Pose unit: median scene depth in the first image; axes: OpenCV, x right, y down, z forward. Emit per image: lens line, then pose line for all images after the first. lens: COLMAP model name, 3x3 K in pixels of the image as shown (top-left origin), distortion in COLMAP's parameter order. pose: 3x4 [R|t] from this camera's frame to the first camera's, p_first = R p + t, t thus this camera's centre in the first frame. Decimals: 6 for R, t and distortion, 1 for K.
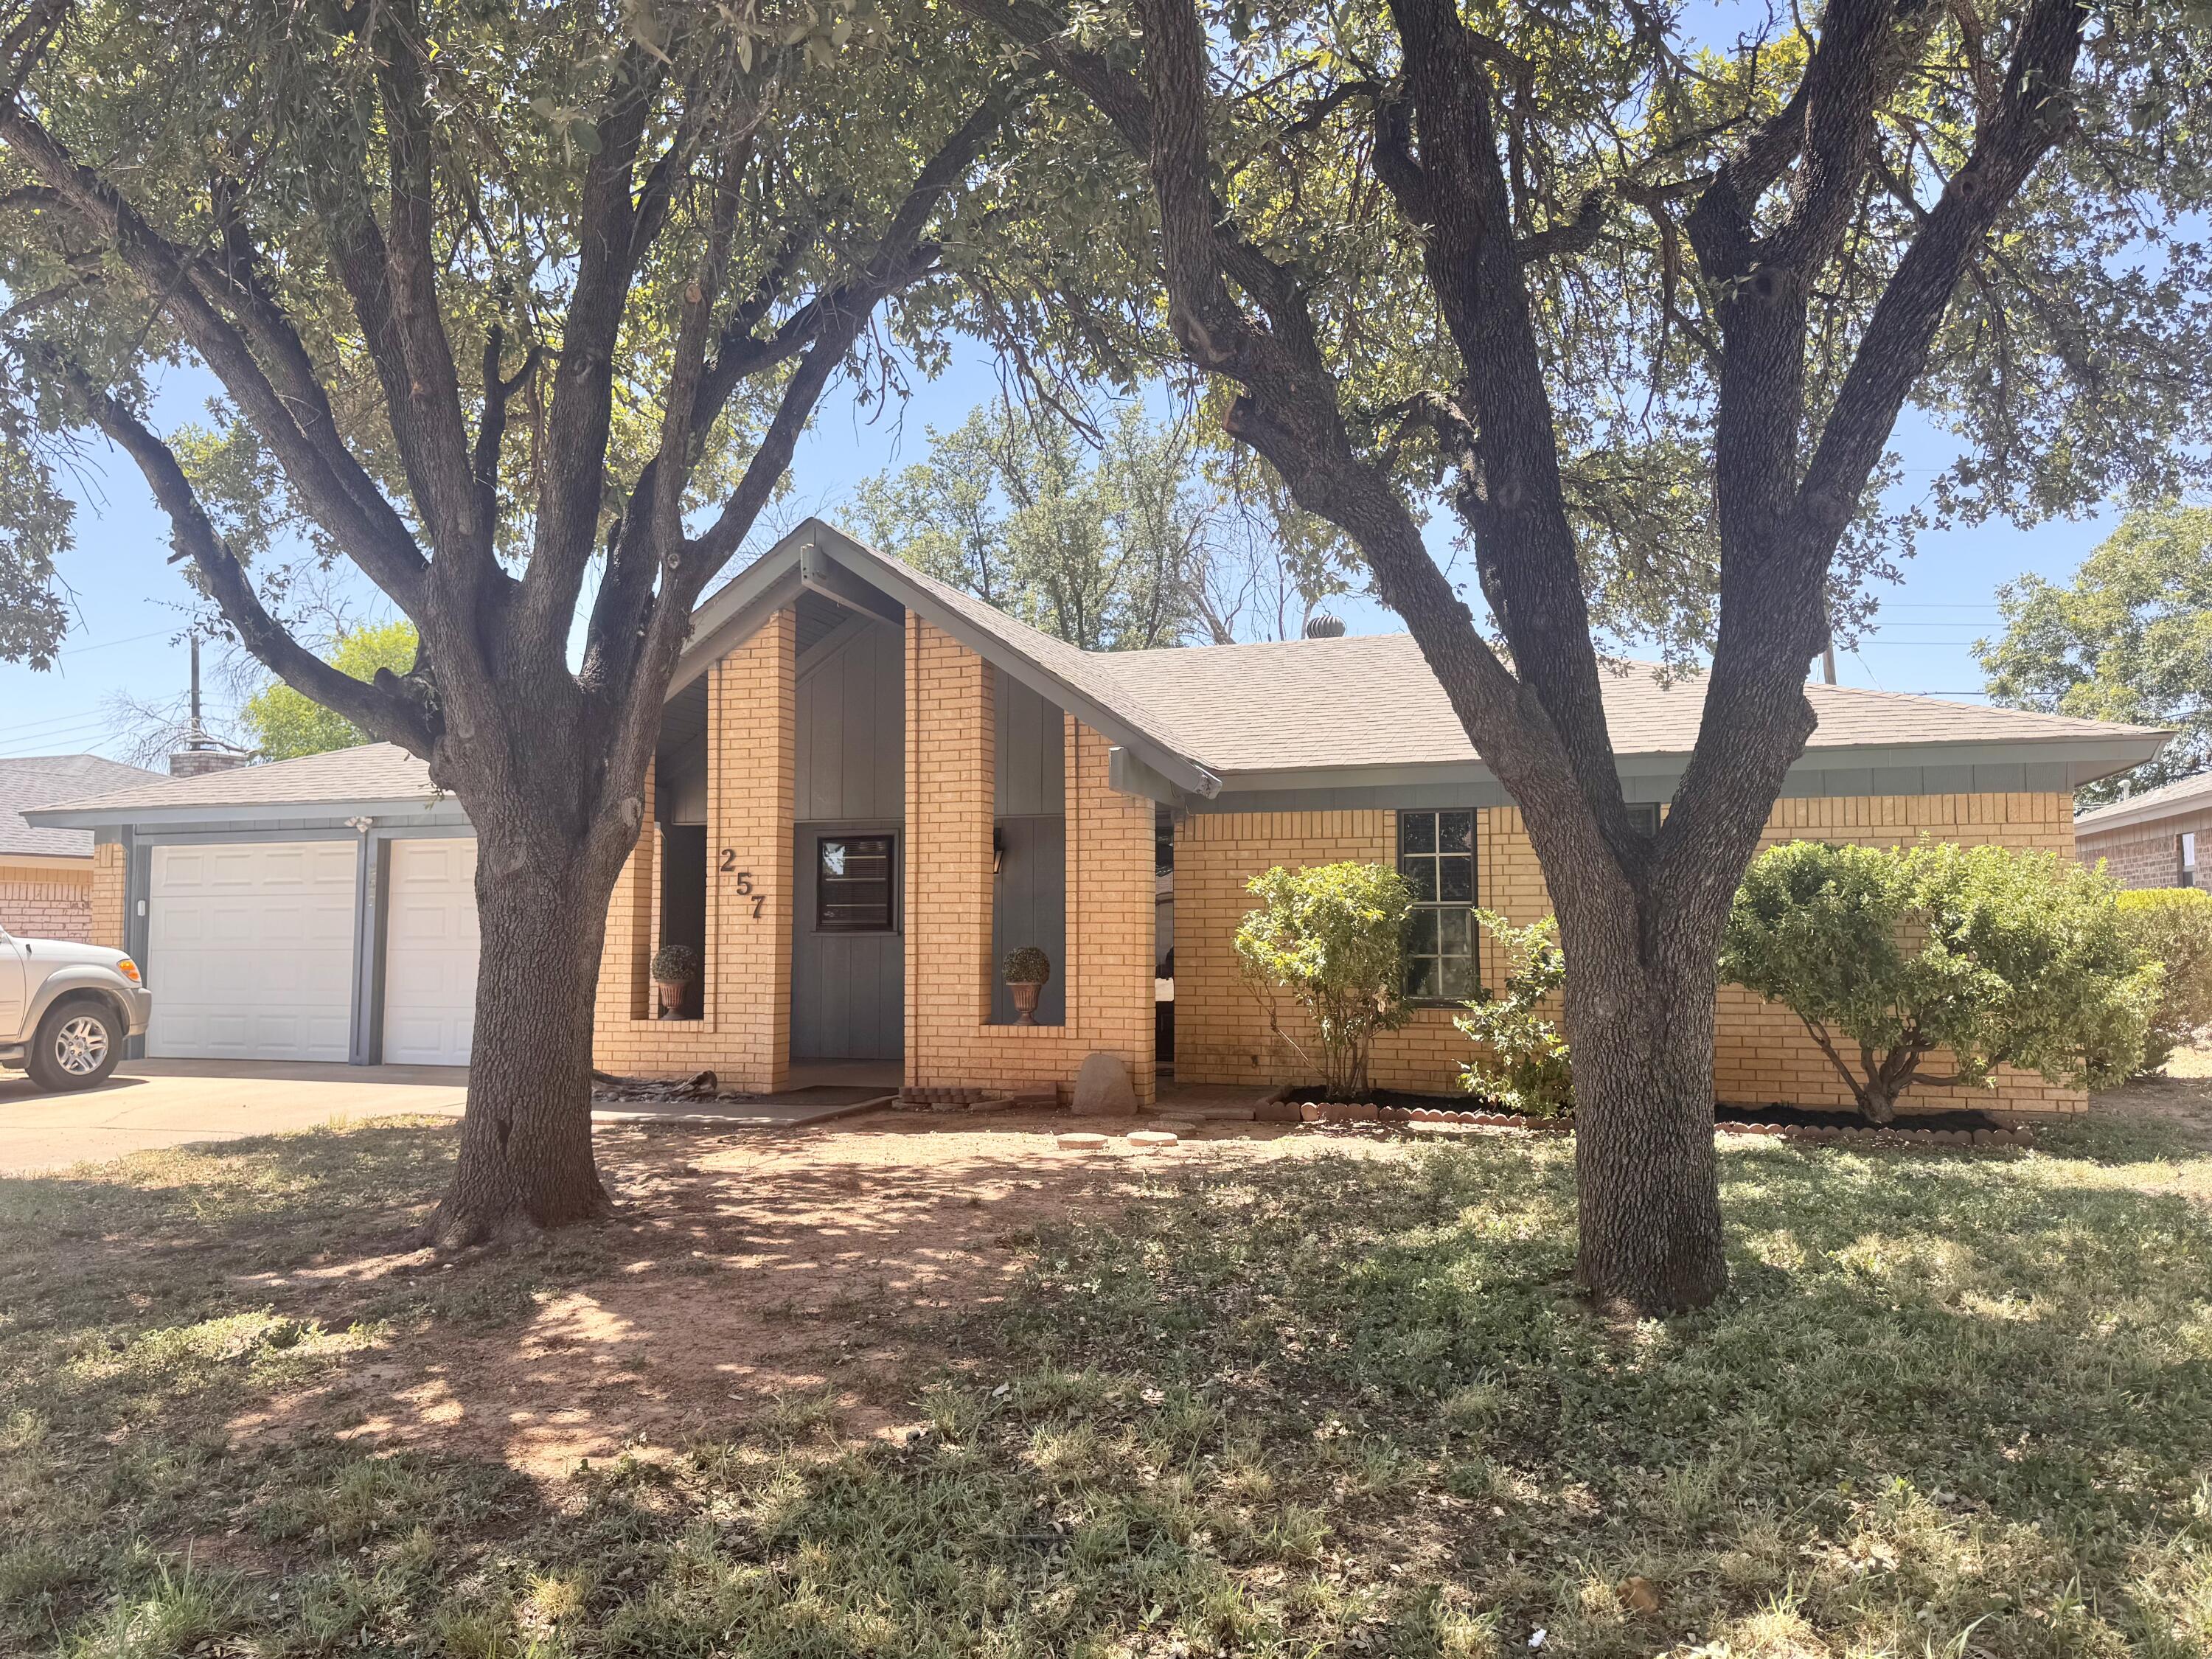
lens RADIAL K [[1626.4, 0, 1109.3], [0, 1626.4, 831.4], [0, 0, 1]] dist [0.006688, 0.001605]
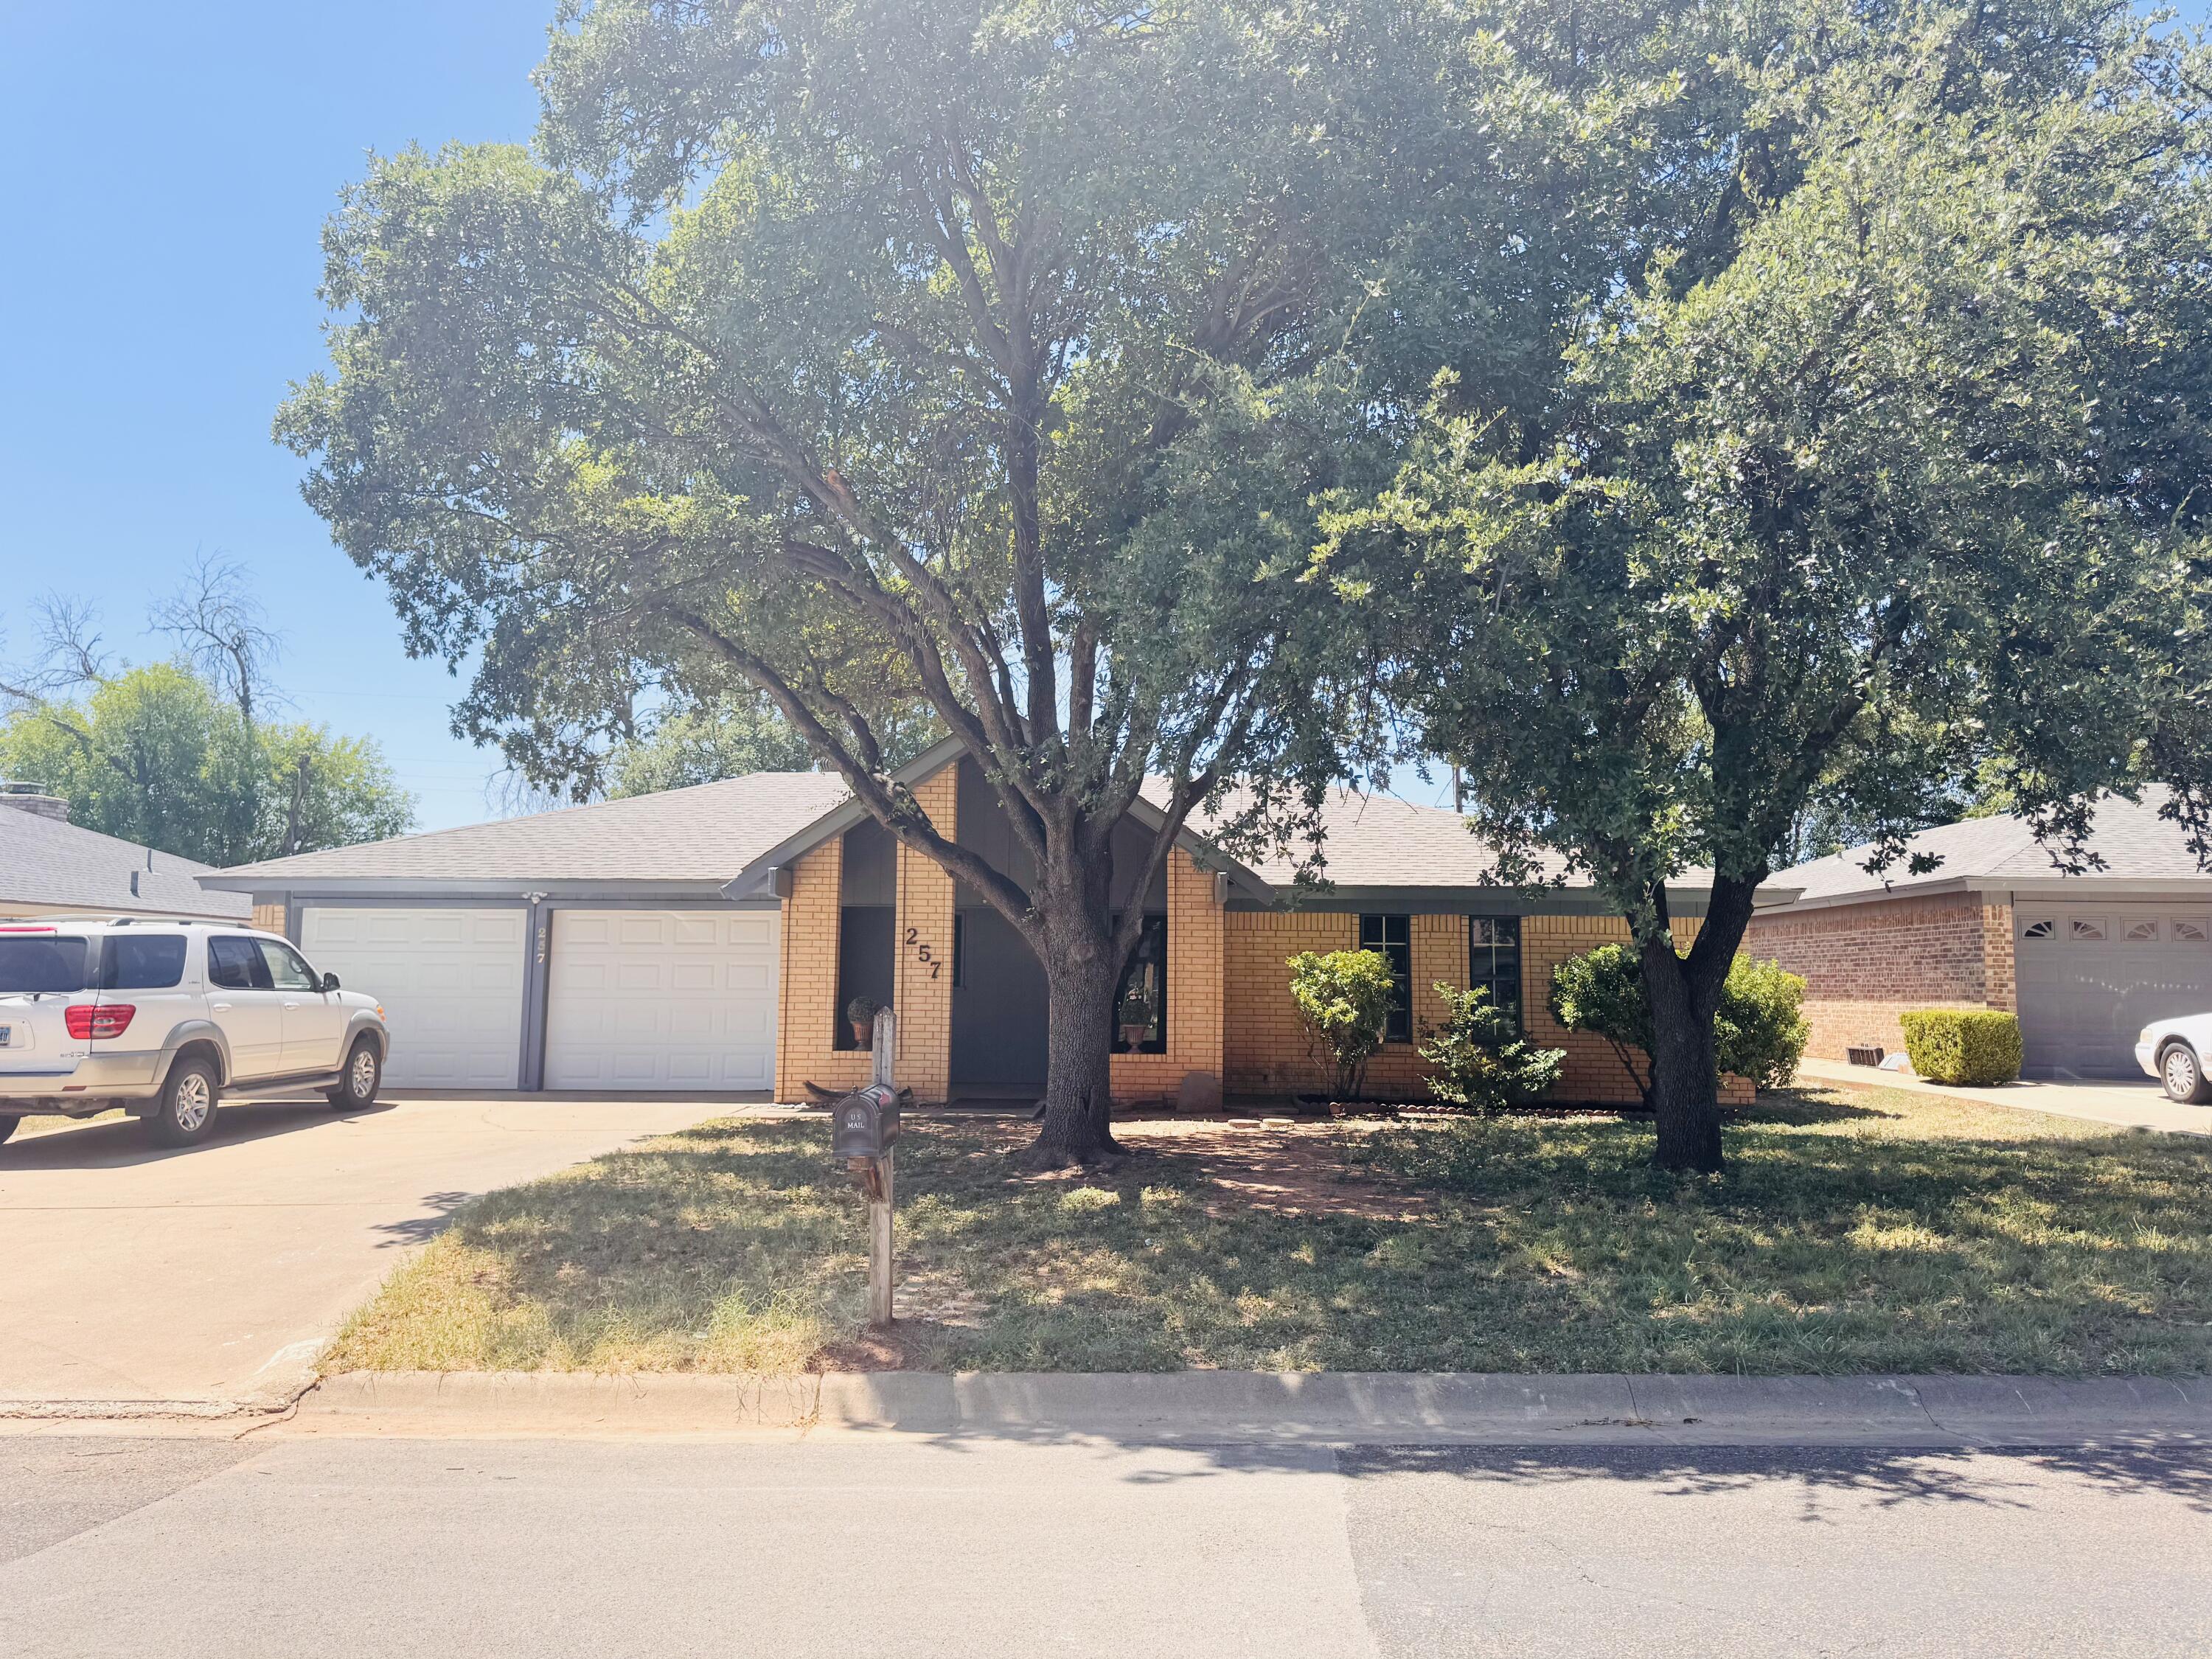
lens RADIAL K [[1542.7, 0, 1103.5], [0, 1542.7, 821.7], [0, 0, 1]] dist [0.006390, -0.002188]
pose [[0.949823, 0.040937, 0.310097, -0.511381], [-0.033455, 0.999007, -0.029409, -0.048999], [-0.310993, 0.017559, 0.950250, -0.326753]]
